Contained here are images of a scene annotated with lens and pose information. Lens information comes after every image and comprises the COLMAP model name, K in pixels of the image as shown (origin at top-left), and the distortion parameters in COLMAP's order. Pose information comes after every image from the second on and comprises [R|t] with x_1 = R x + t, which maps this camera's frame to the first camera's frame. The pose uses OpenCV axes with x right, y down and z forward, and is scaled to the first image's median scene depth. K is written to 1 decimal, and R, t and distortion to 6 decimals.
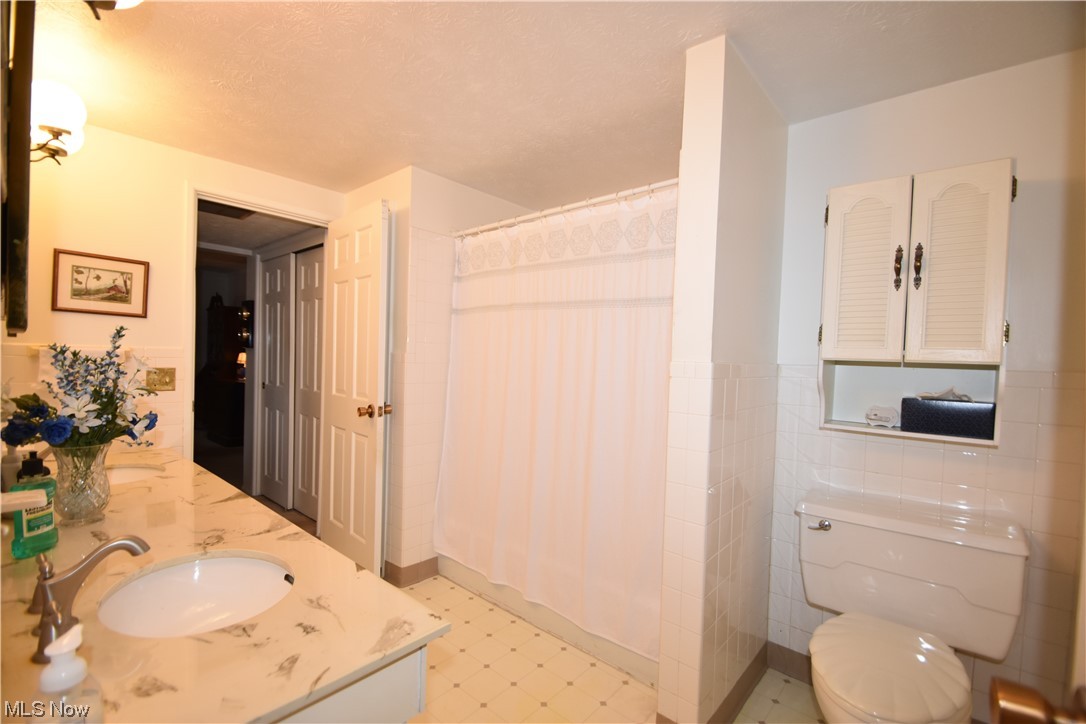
lens RADIAL K [[474.2, 0, 544.2], [0, 474.2, 369.6], [0, 0, 1]] dist [0.001239, 0.000125]
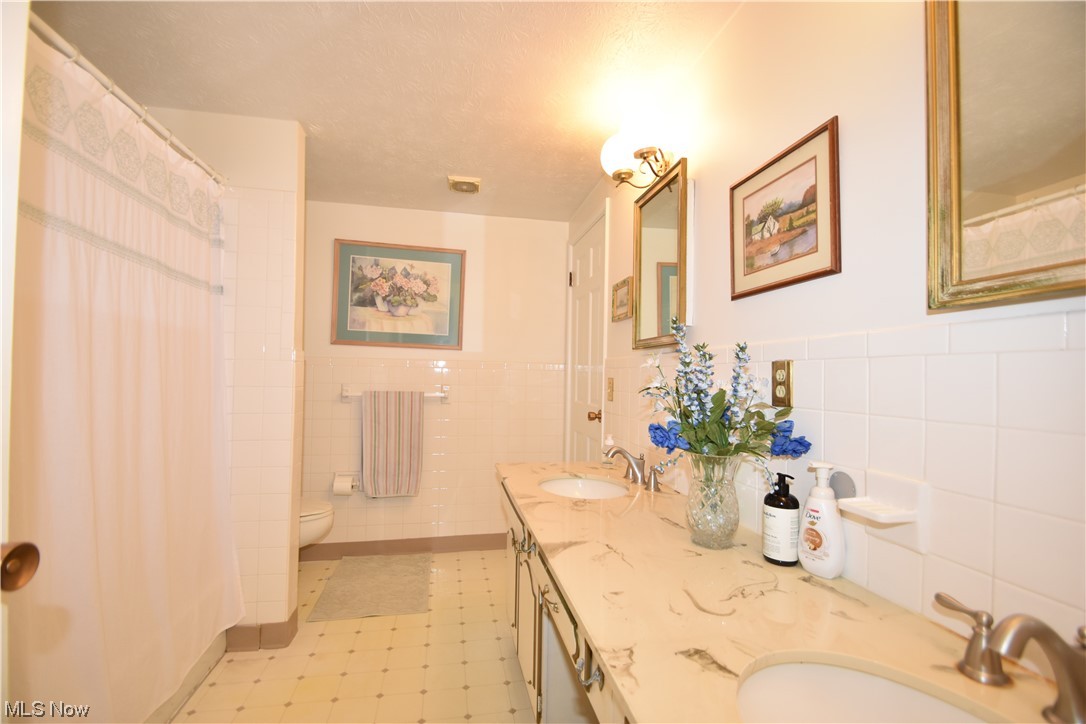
lens RADIAL K [[474.2, 0, 544.2], [0, 474.2, 369.6], [0, 0, 1]] dist [0.001239, 0.000125]
pose [[-0.793219, -0.039708, 0.607640, -1.231769], [-0.042268, 0.999055, 0.010109, 0.014127], [-0.607468, -0.017665, -0.794148, 1.847551]]
